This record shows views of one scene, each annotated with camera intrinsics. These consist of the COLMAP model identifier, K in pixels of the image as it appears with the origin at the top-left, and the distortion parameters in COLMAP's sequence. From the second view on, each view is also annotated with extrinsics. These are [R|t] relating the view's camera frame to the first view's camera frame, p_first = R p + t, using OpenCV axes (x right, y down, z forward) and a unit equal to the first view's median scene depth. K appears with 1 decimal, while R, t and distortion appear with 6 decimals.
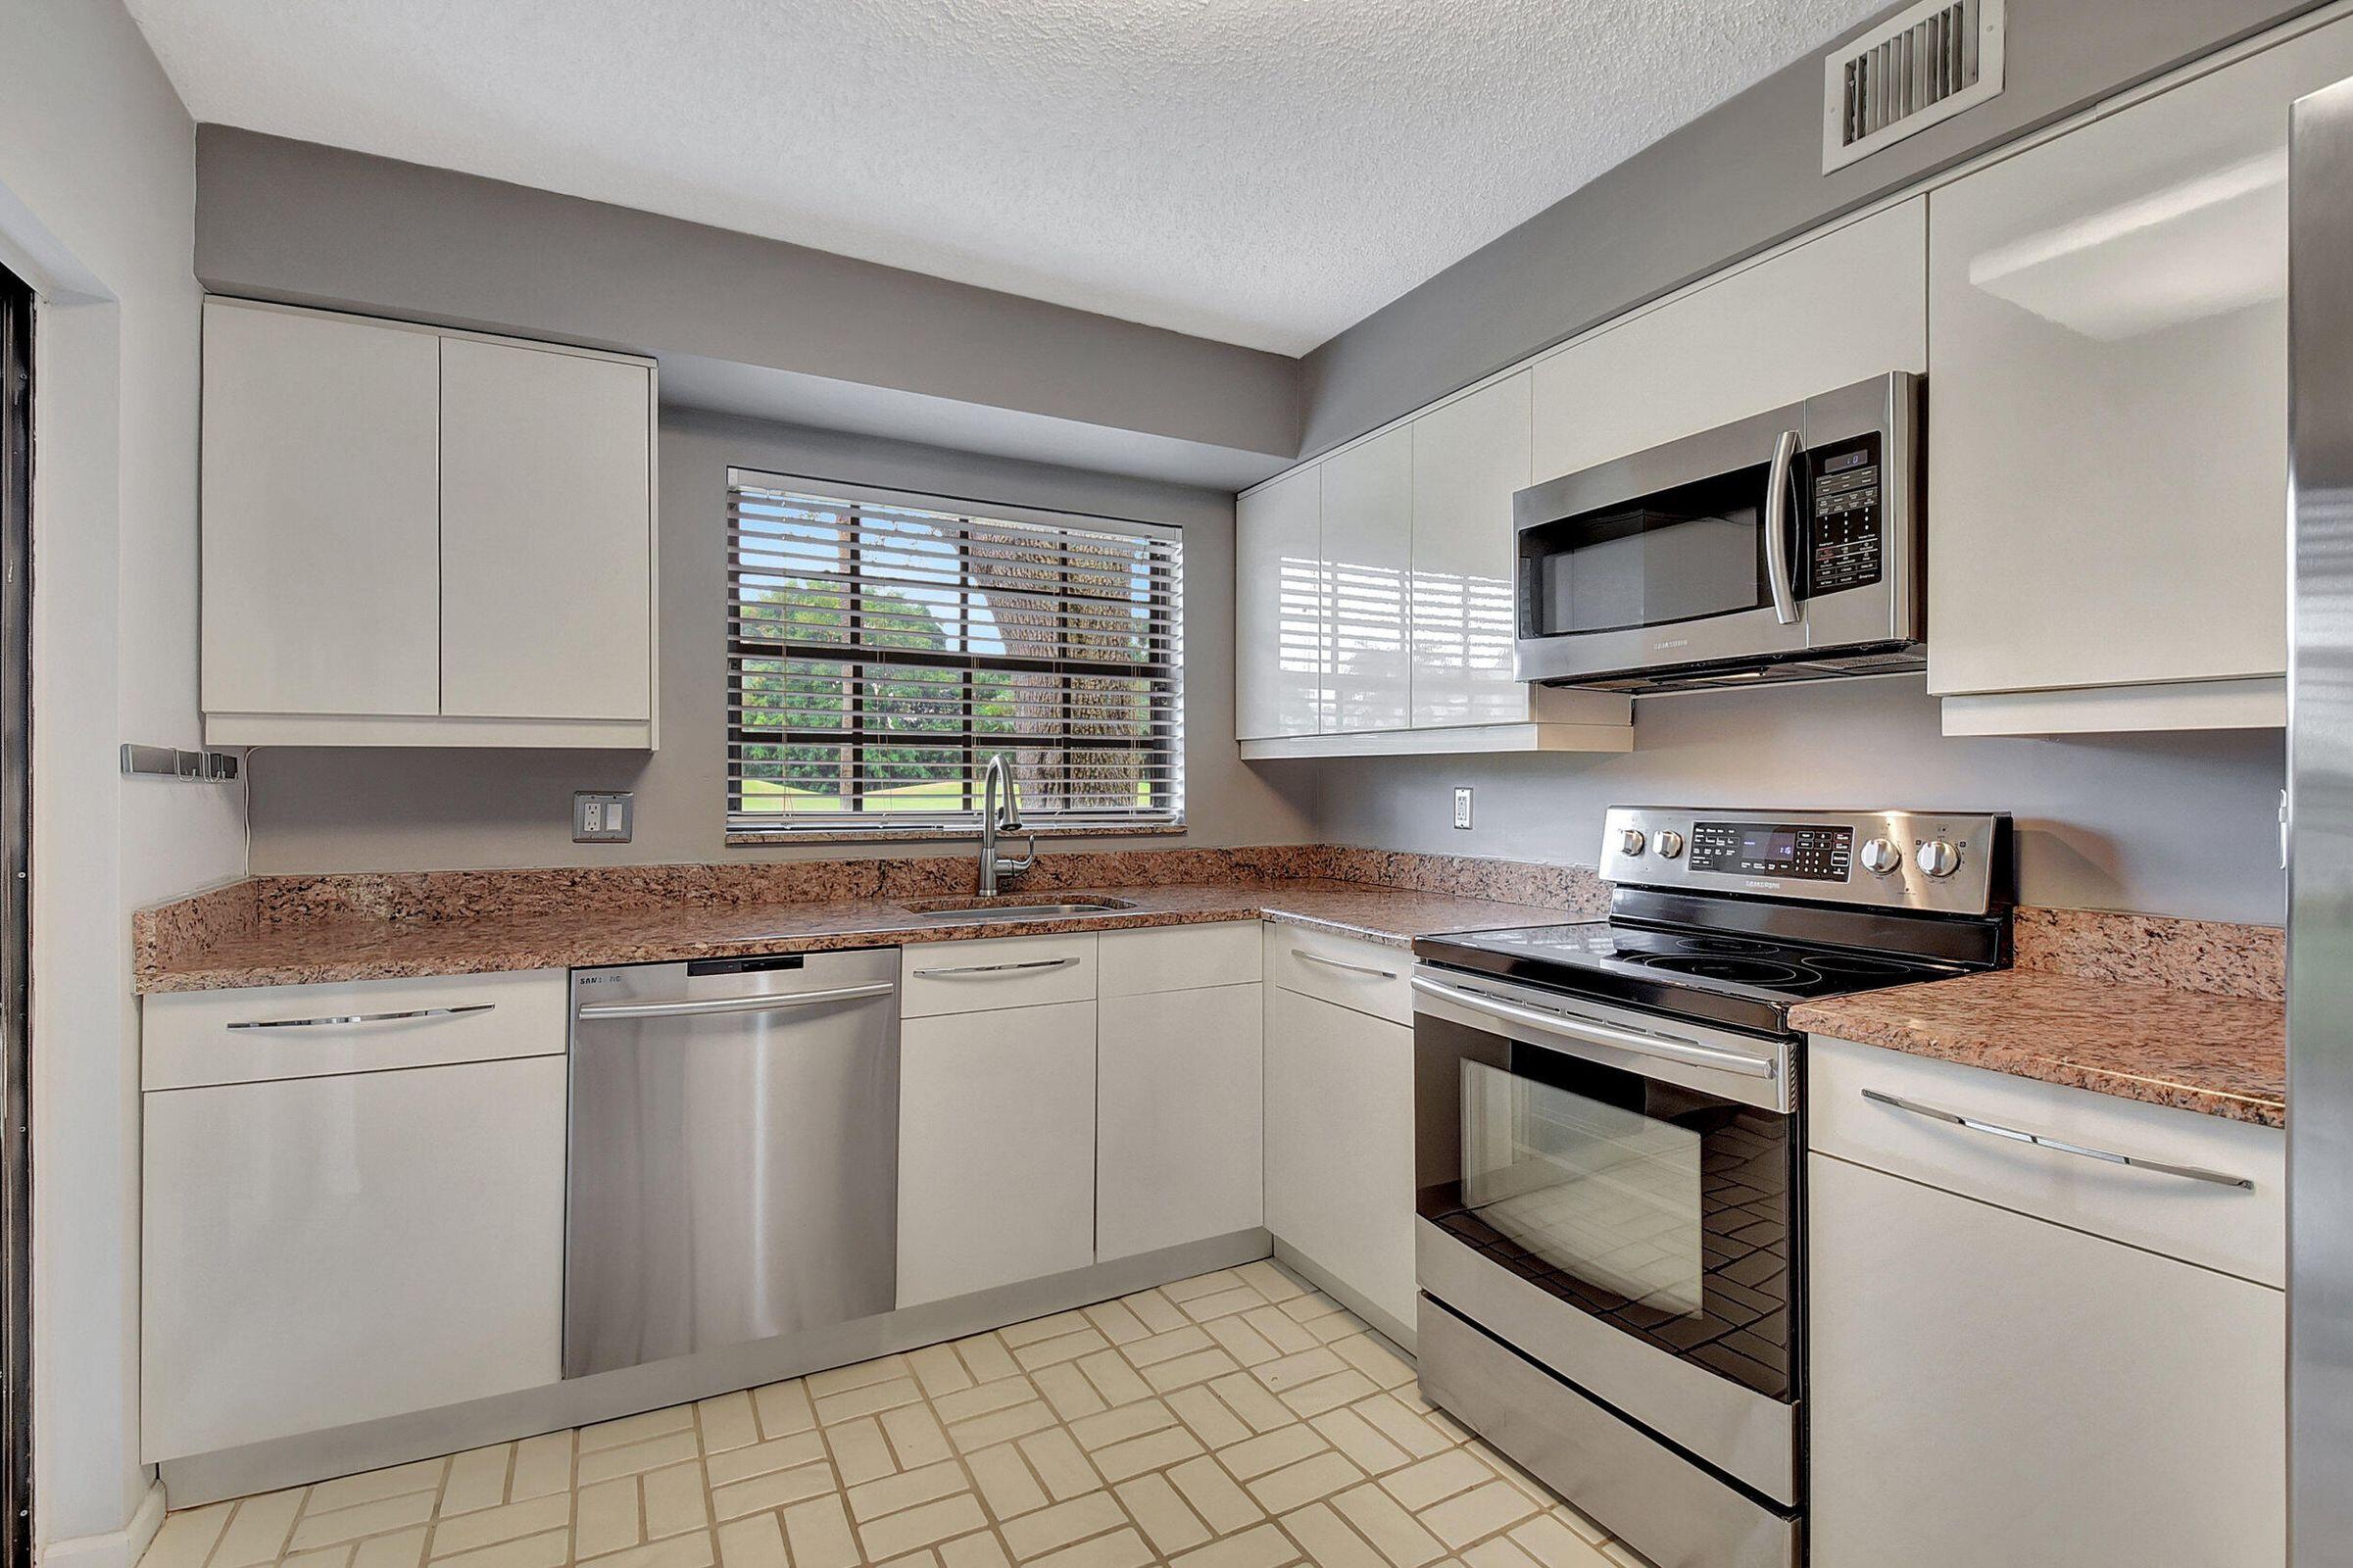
lens RADIAL K [[1063.5, 0, 1173.1], [0, 1063.5, 770.2], [0, 0, 1]] dist [0.028716, -0.036890]
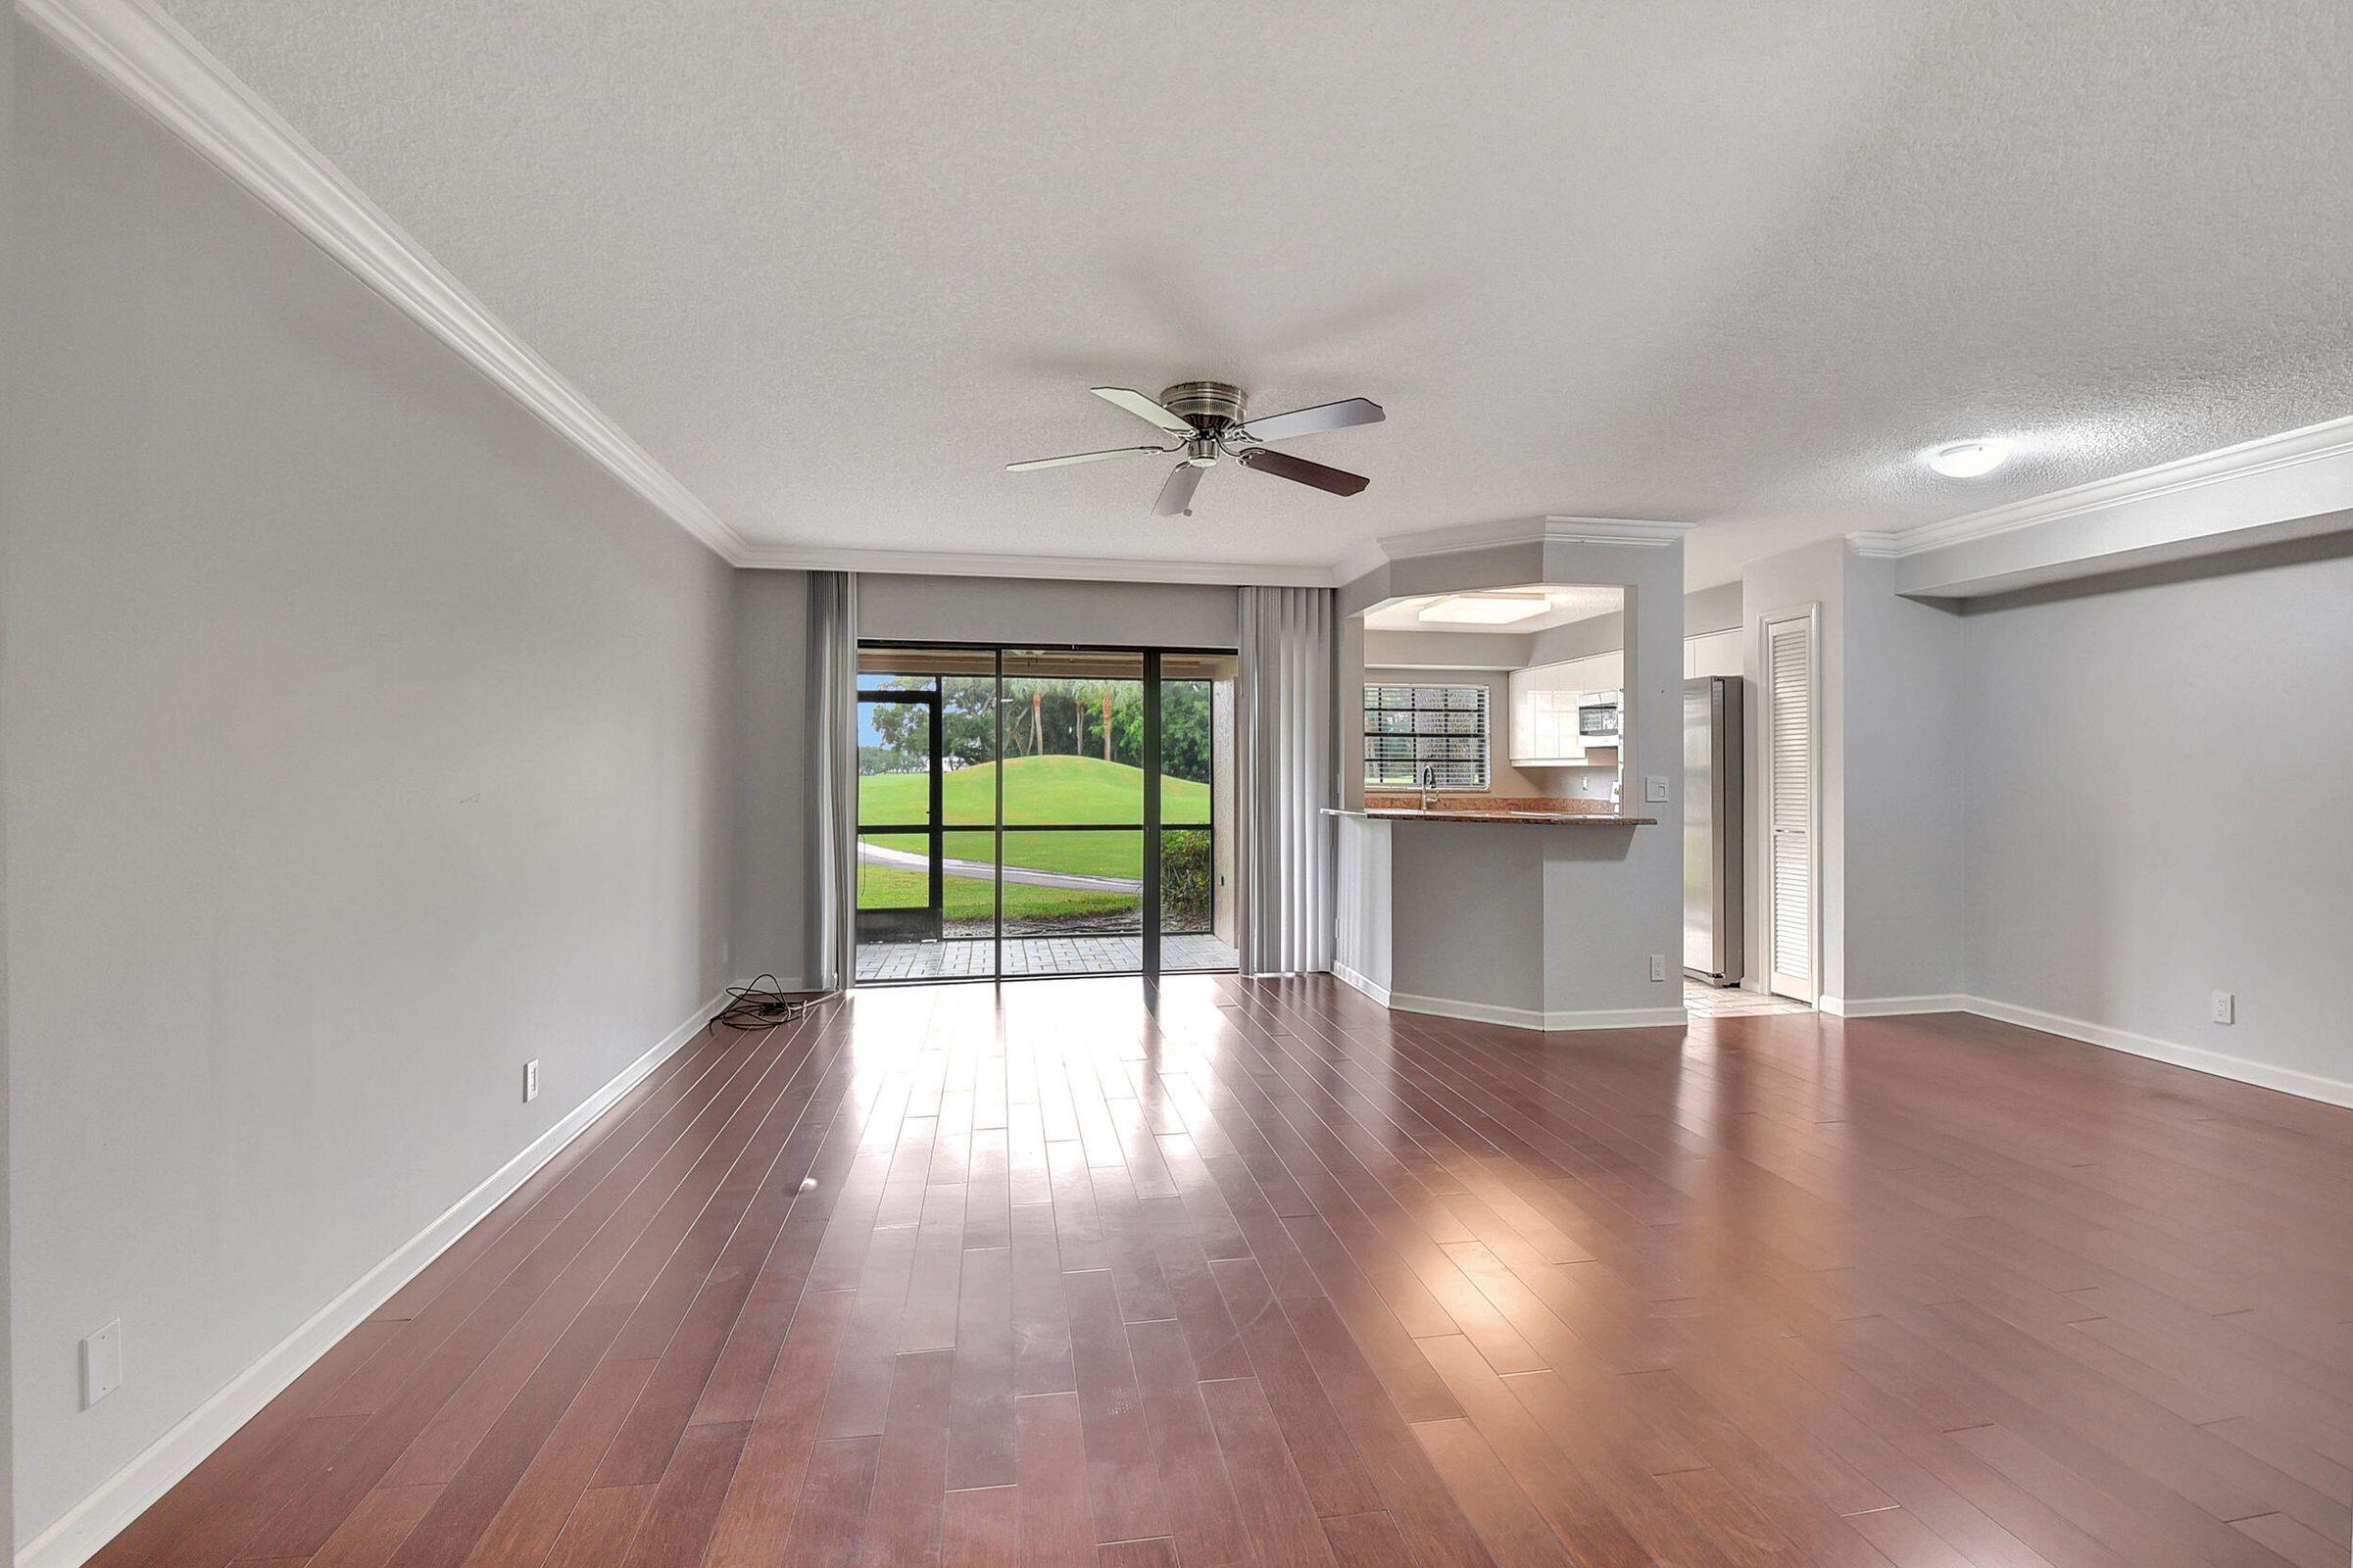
lens RADIAL K [[1063.5, 0, 1173.1], [0, 1063.5, 770.2], [0, 0, 1]] dist [0.028716, -0.036890]
pose [[0.947892, 0.000783, -0.318592, 0.171145], [0.001612, 0.999972, 0.007253, -0.032196], [0.318589, -0.007388, 0.947864, -2.938316]]
